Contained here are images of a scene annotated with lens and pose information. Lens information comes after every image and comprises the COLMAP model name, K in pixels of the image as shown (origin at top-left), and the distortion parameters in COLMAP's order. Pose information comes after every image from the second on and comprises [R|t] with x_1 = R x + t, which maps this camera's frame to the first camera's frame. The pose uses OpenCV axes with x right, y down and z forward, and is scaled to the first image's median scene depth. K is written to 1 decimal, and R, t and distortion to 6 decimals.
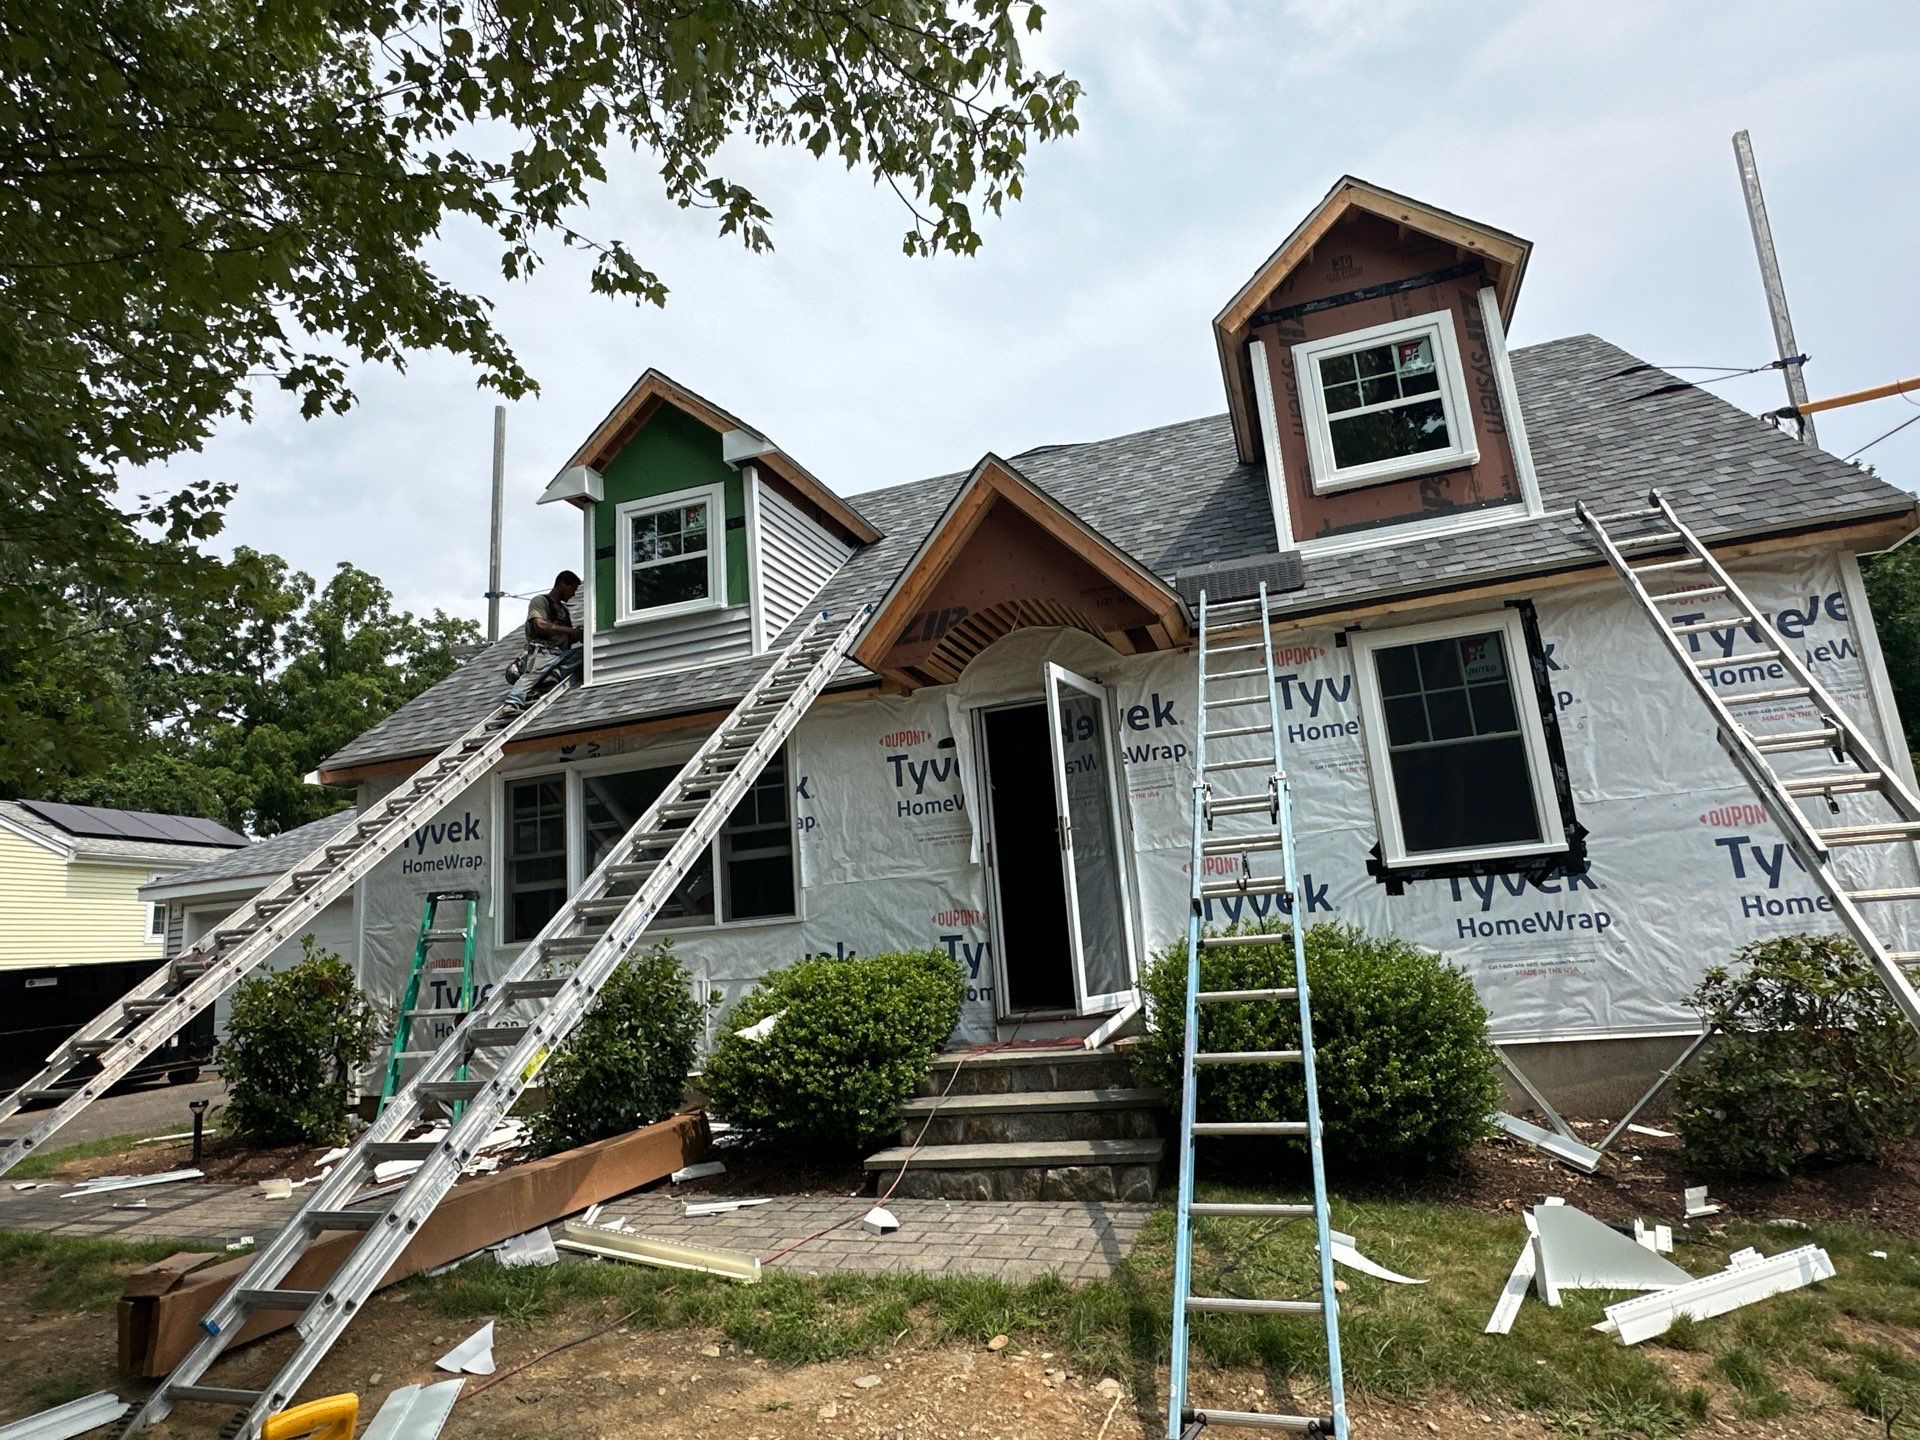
lens RADIAL K [[1091.7, 0, 955.0], [0, 1091.7, 714.3], [0, 0, 1]] dist [-0.001314, -0.000608]
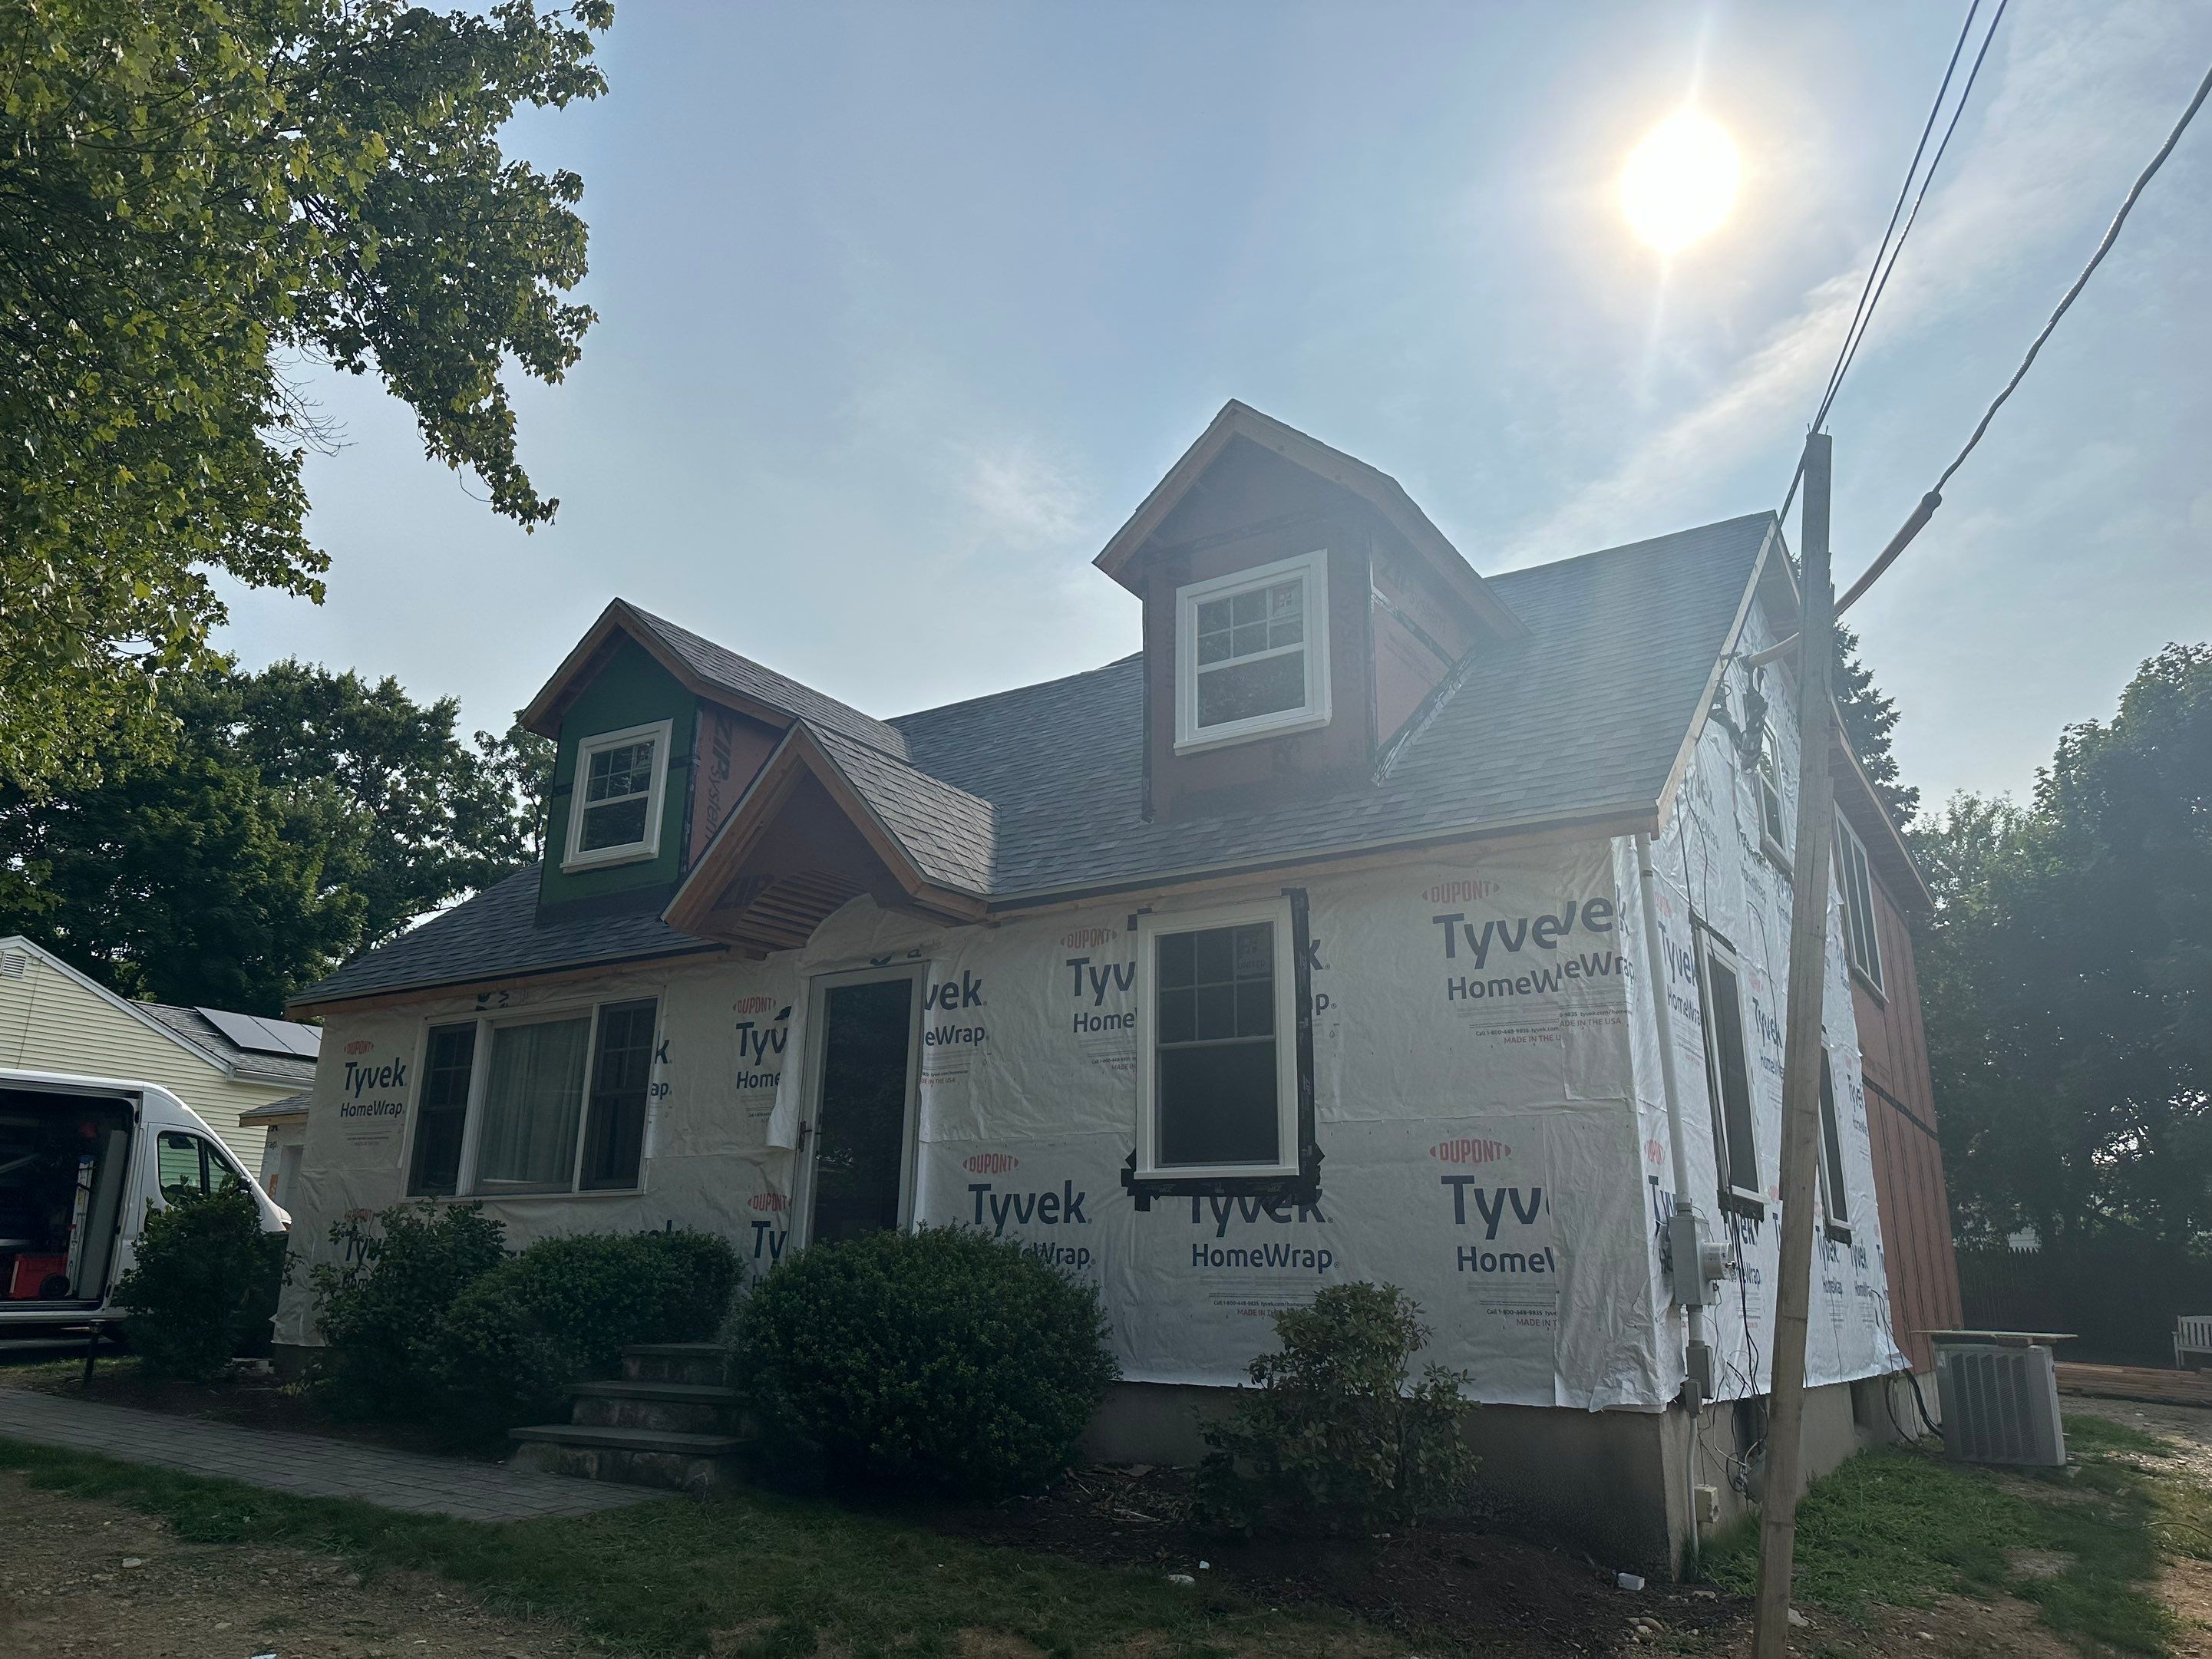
lens RADIAL K [[1522.4, 0, 1092.0], [0, 1522.4, 809.1], [0, 0, 1]] dist [0.143348, -0.188295]
pose [[0.965931, 0.017939, -0.258178, 0.639537], [-0.037662, 0.996718, -0.071653, -0.069138], [0.256045, 0.078935, 0.963437, -0.249614]]
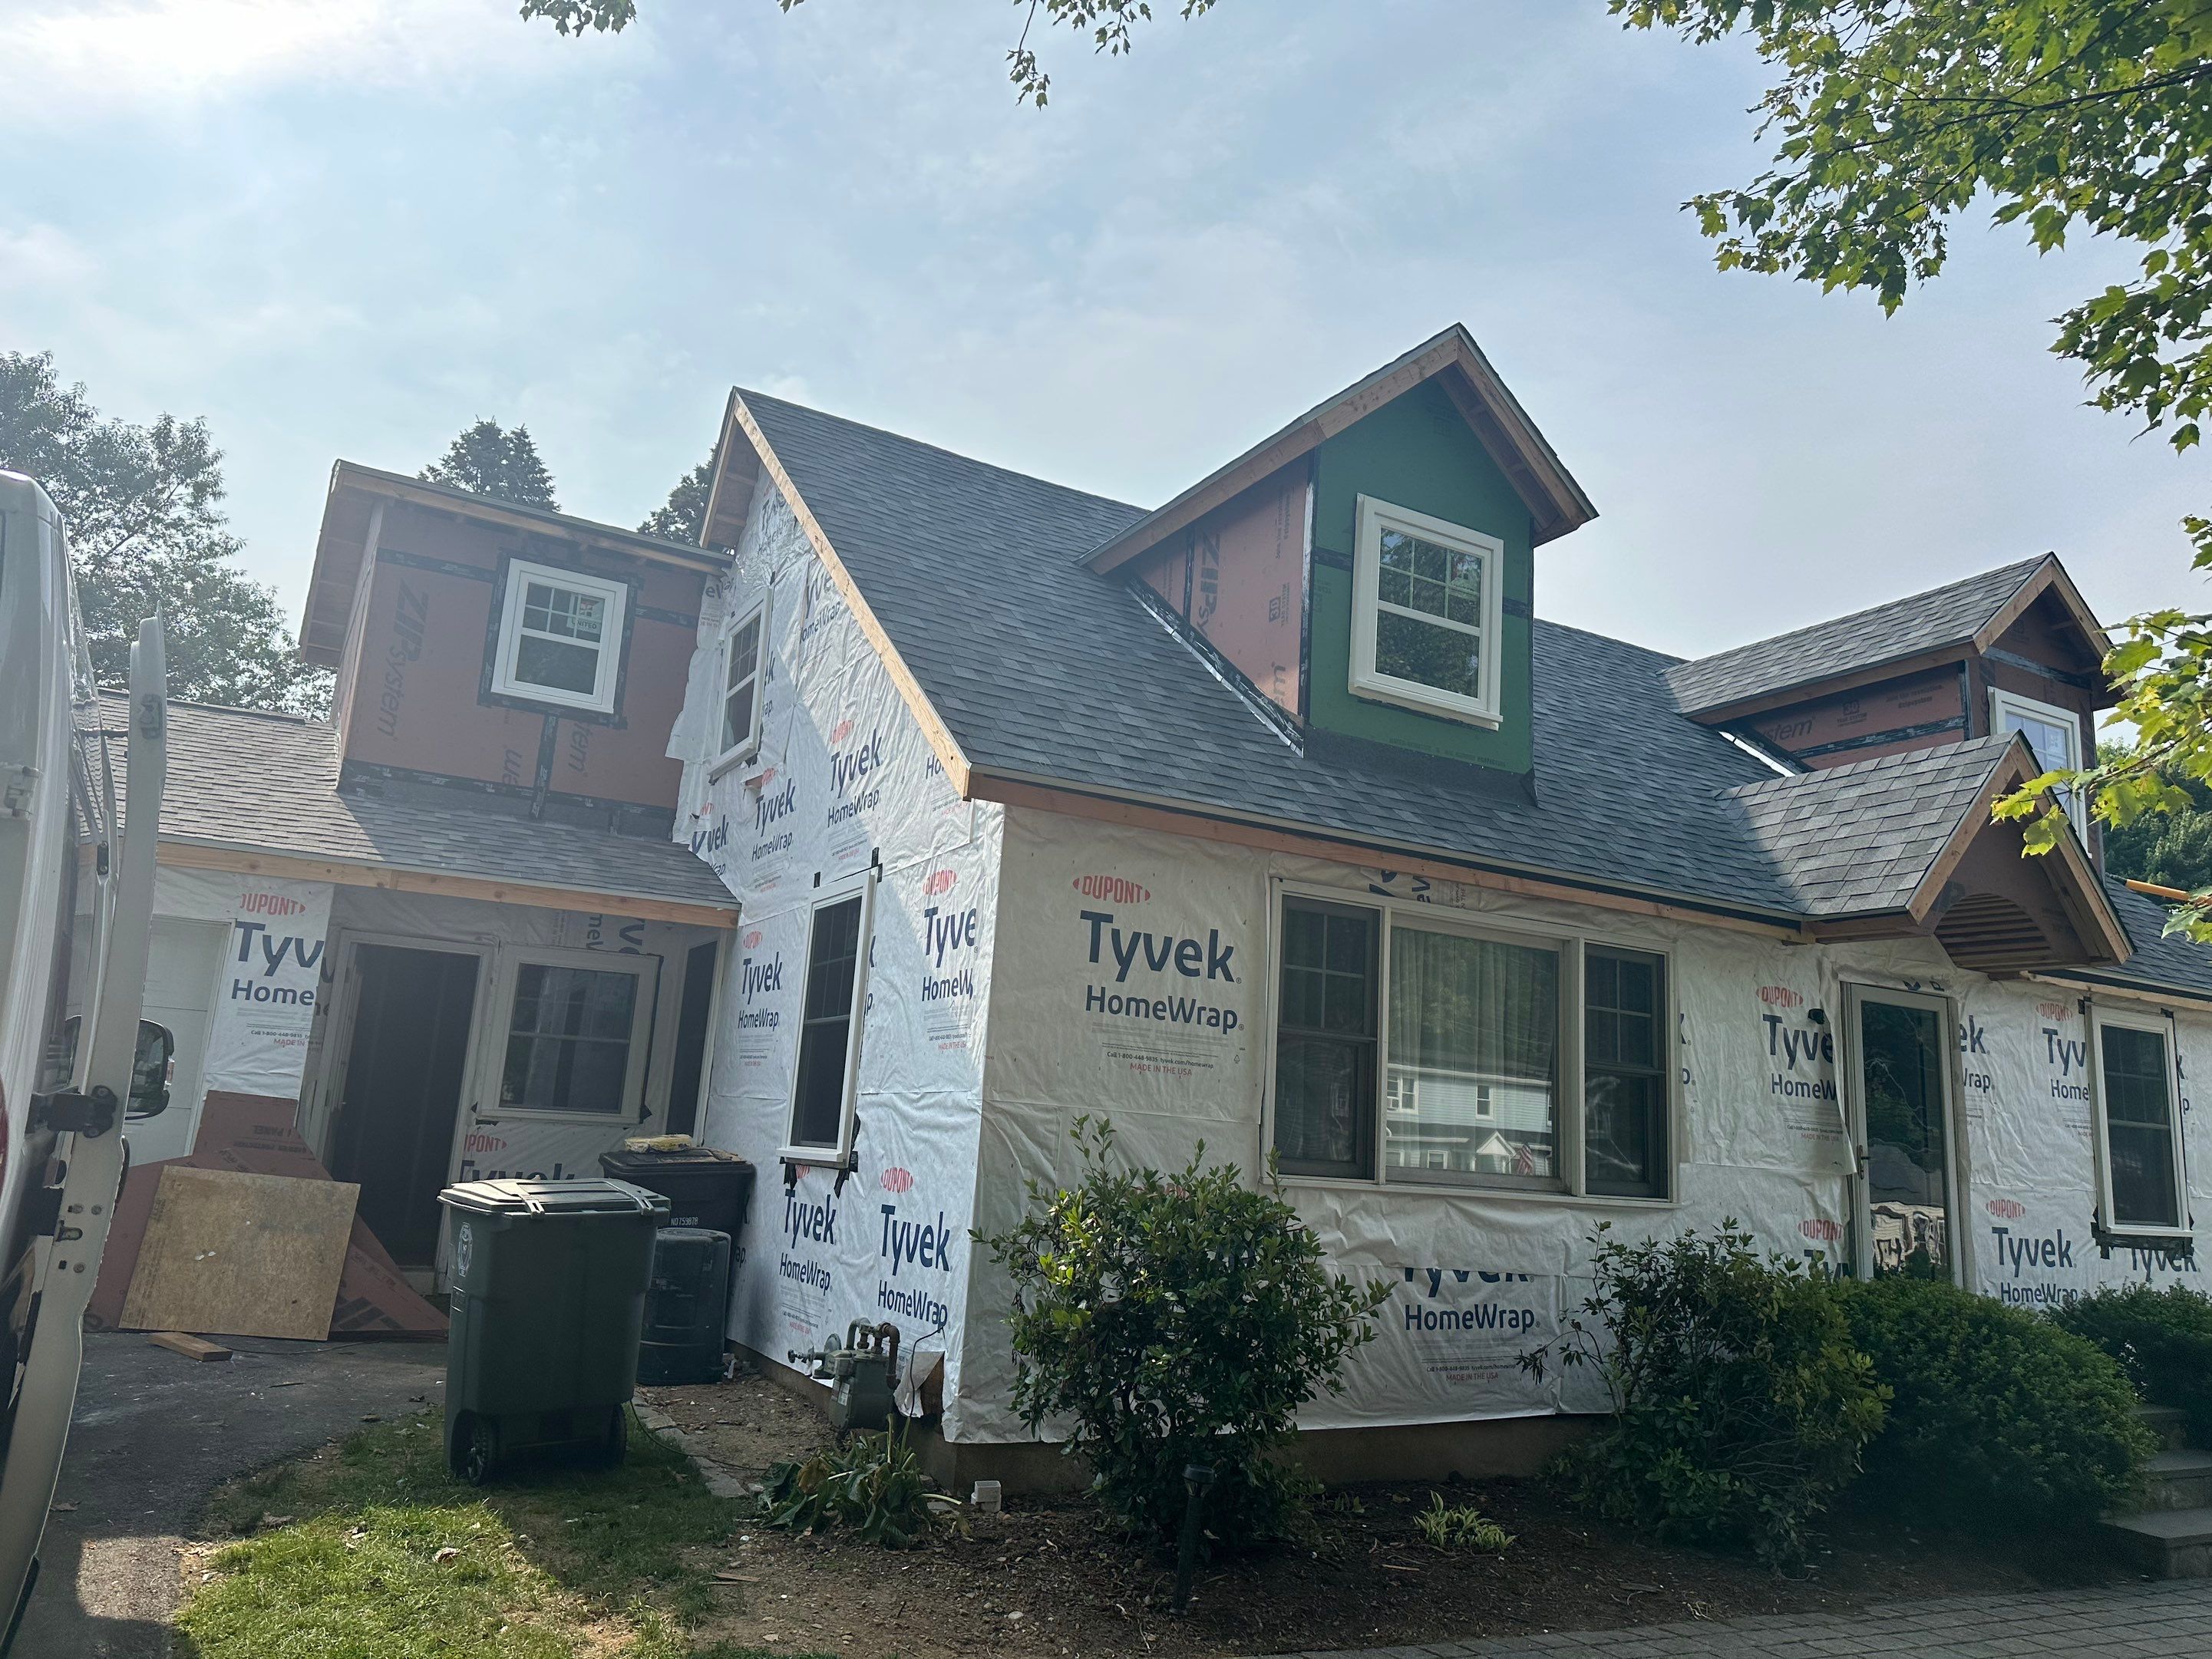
lens RADIAL K [[1641.7, 0, 1107.8], [0, 1641.7, 822.2], [0, 0, 1]] dist [0.081972, -0.124427]
pose [[0.649257, 0.269180, 0.711342, -1.395367], [-0.261493, 0.957263, -0.123569, 0.197829], [-0.714203, -0.105784, 0.691898, 0.575215]]
